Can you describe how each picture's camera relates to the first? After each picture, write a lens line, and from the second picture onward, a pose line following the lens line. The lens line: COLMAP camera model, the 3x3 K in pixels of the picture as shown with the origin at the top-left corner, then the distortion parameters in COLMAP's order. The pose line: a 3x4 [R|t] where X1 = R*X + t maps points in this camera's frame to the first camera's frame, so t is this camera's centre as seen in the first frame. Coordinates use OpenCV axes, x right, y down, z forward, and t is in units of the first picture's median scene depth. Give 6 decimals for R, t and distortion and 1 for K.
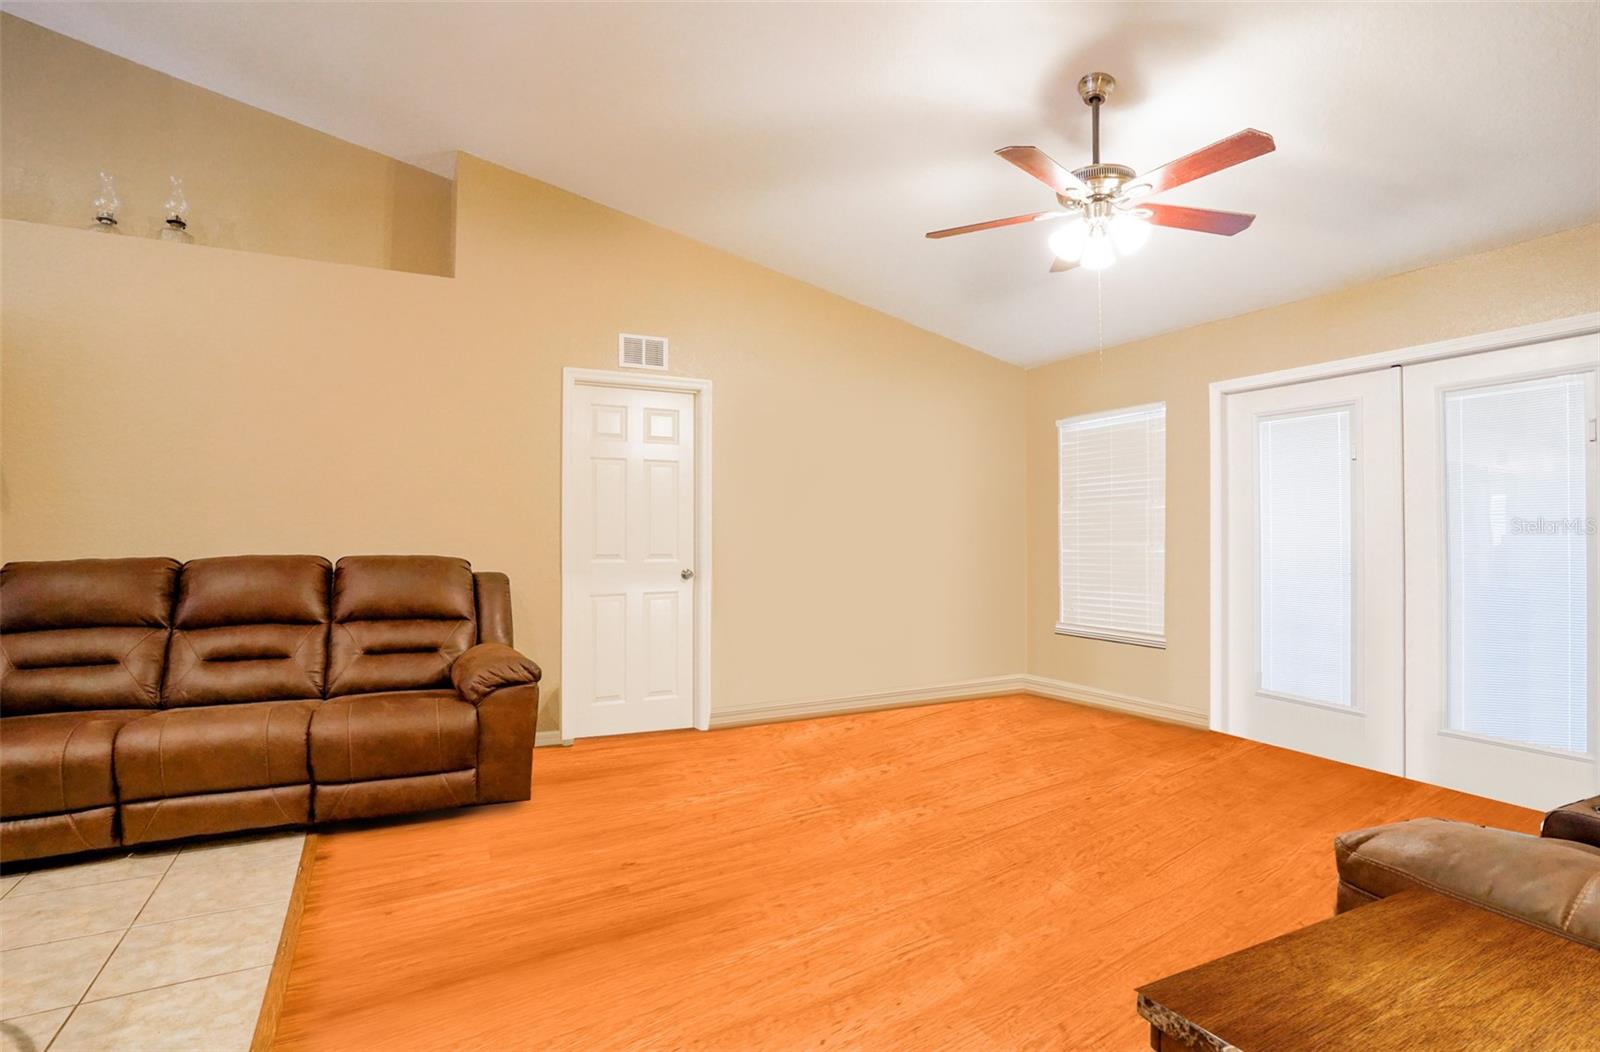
lens RADIAL K [[803.8, 0, 789.0], [0, 803.8, 525.6], [0, 0, 1]] dist [-0.074437, 0.037333]
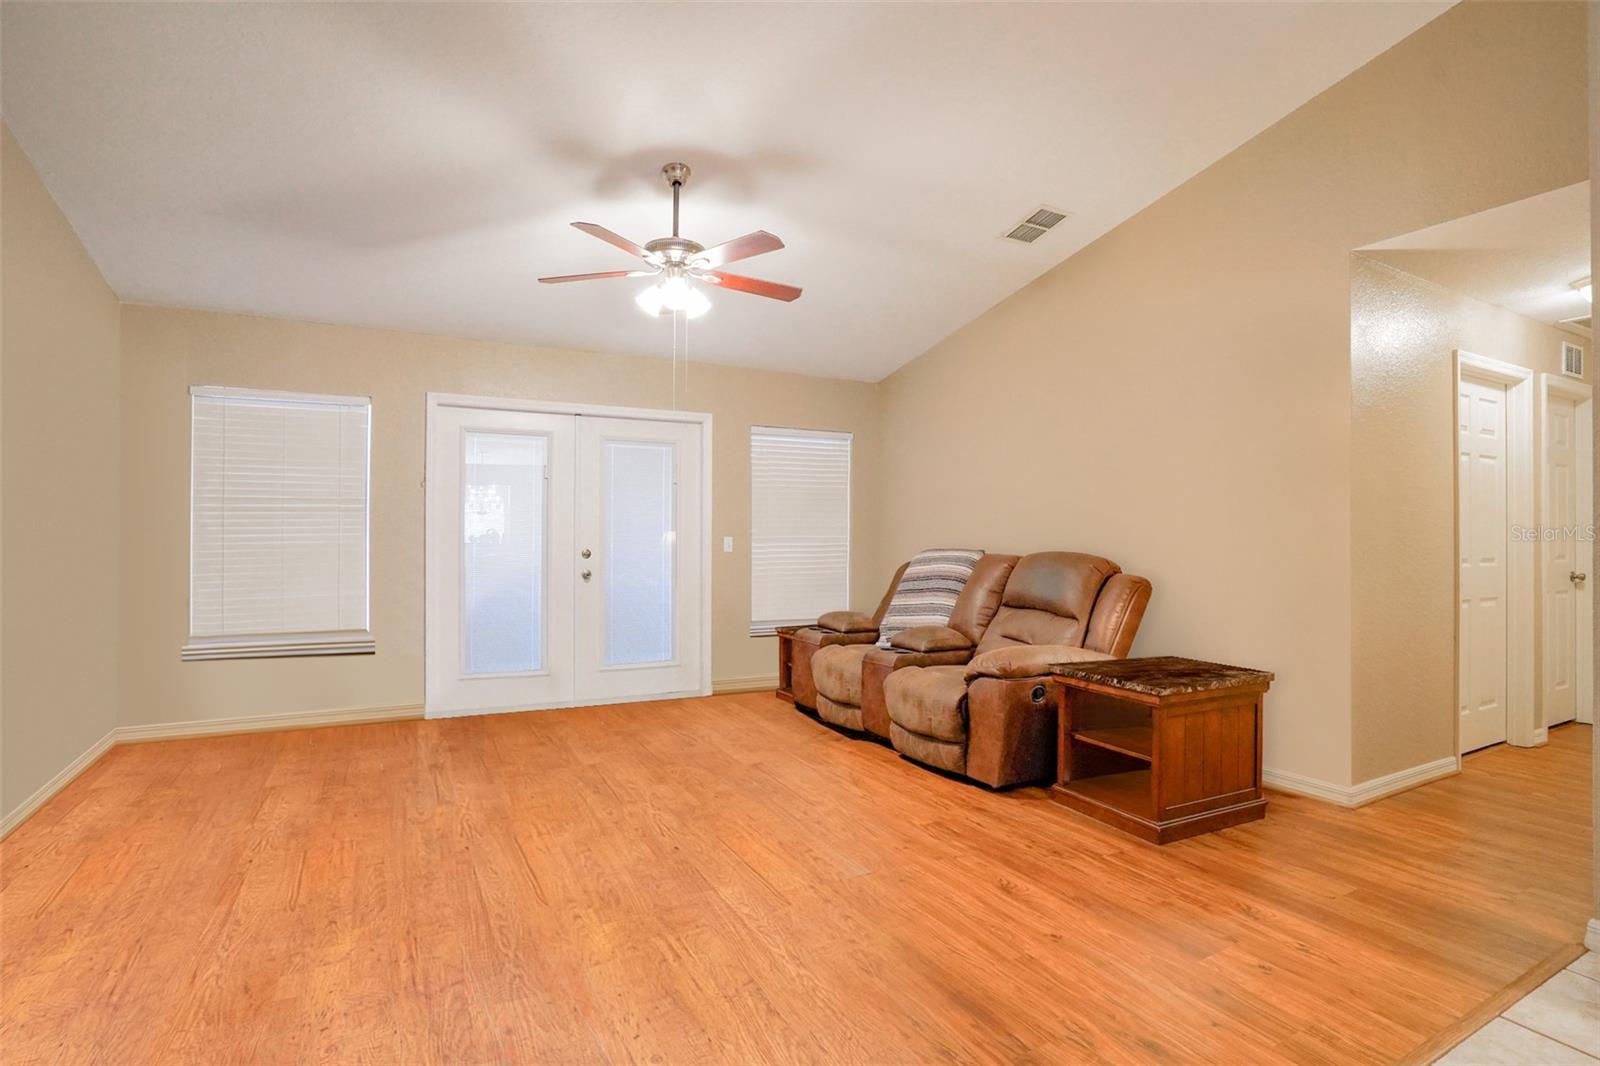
lens RADIAL K [[795.2, 0, 800.0], [0, 795.2, 533.0], [0, 0, 1]] dist [-0.086571, 0.045186]
pose [[-0.022845, 0.006122, 0.999720, -0.536618], [-0.016191, 0.999848, -0.006493, 0.009840], [-0.999608, -0.016335, -0.022743, 0.514989]]
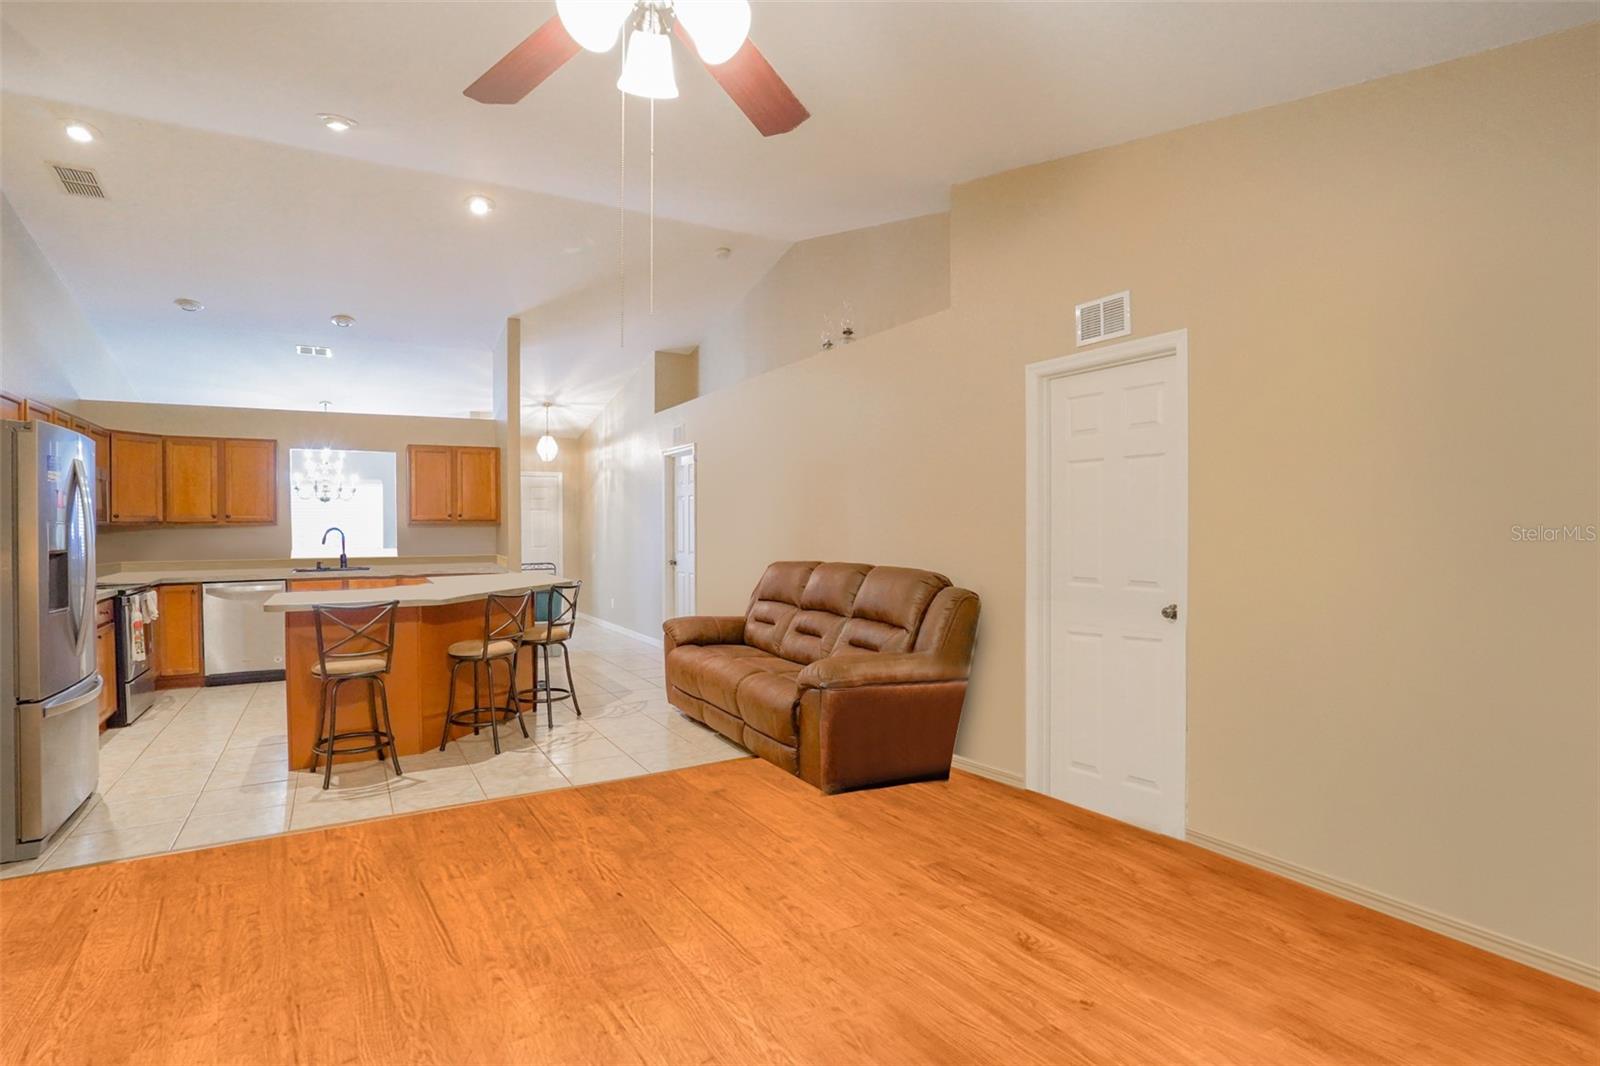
lens RADIAL K [[795.2, 0, 800.0], [0, 795.2, 533.0], [0, 0, 1]] dist [-0.086571, 0.045186]
pose [[0.055496, 0.011052, -0.998398, 0.569964], [0.021355, 0.999697, 0.012254, -0.026111], [0.998231, -0.022001, 0.055243, 0.672160]]
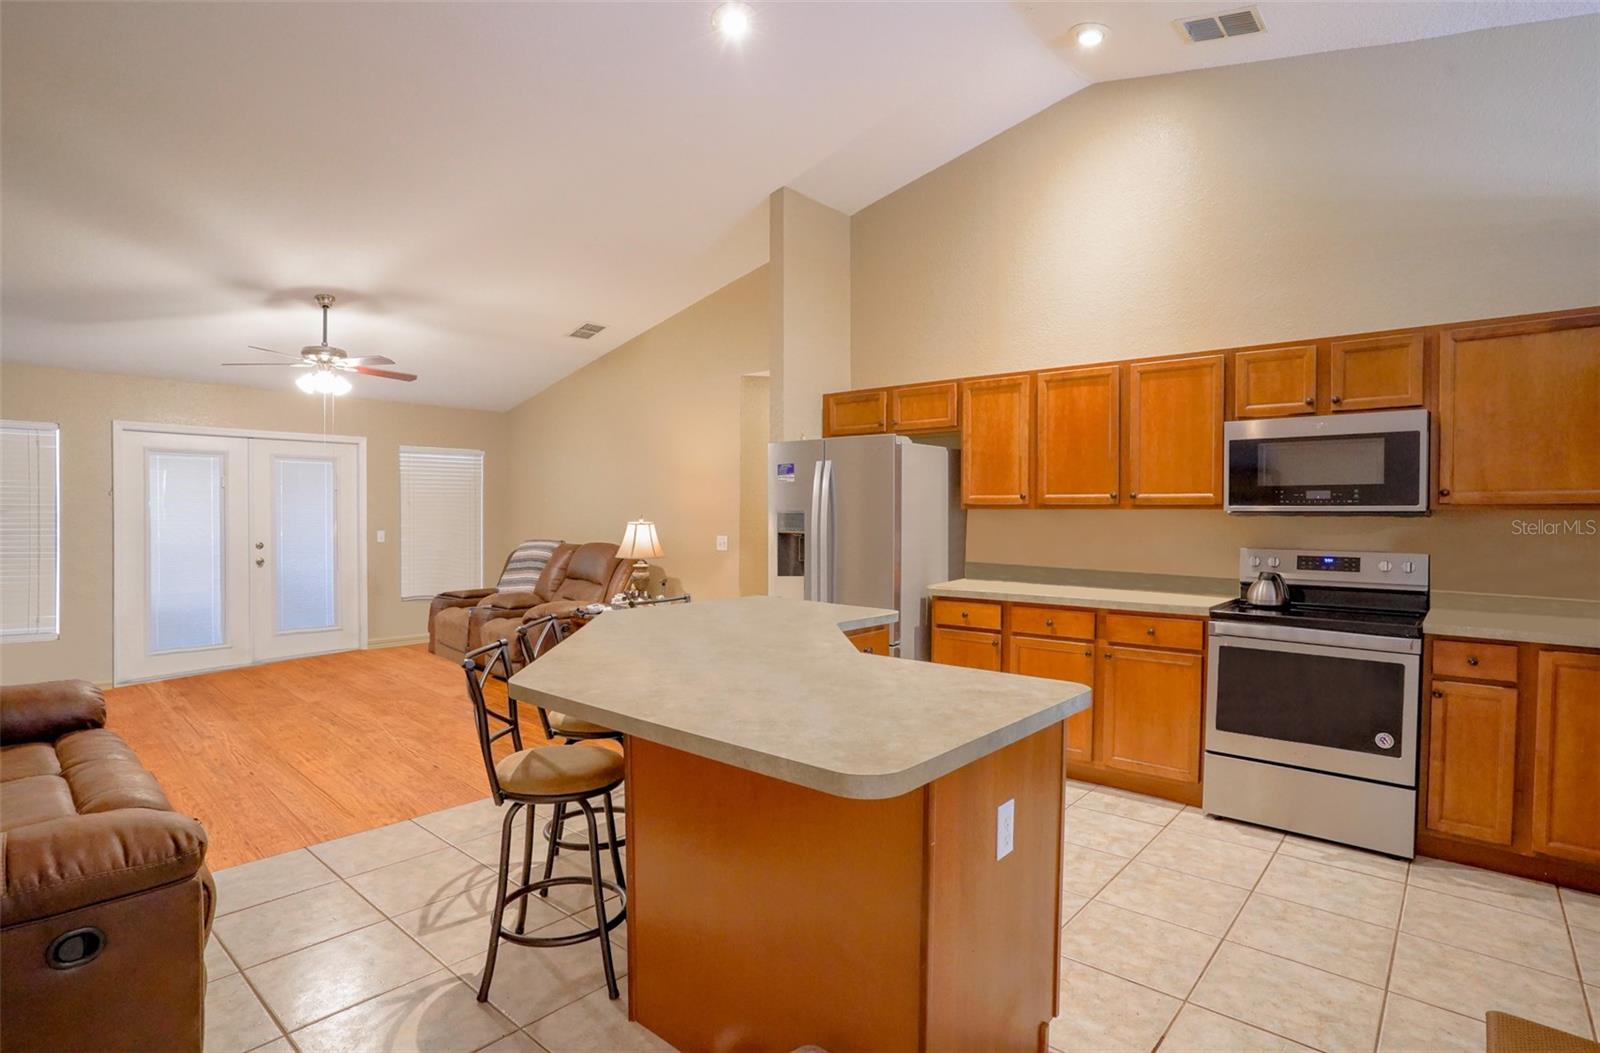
lens RADIAL K [[803.8, 0, 789.0], [0, 803.8, 526.1], [0, 0, 1]] dist [-0.074437, 0.037333]
pose [[-0.354493, -0.016448, 0.934914, -1.122853], [-0.015217, 0.999814, 0.011820, -0.032504], [-0.934935, -0.010036, -0.354678, 0.387218]]
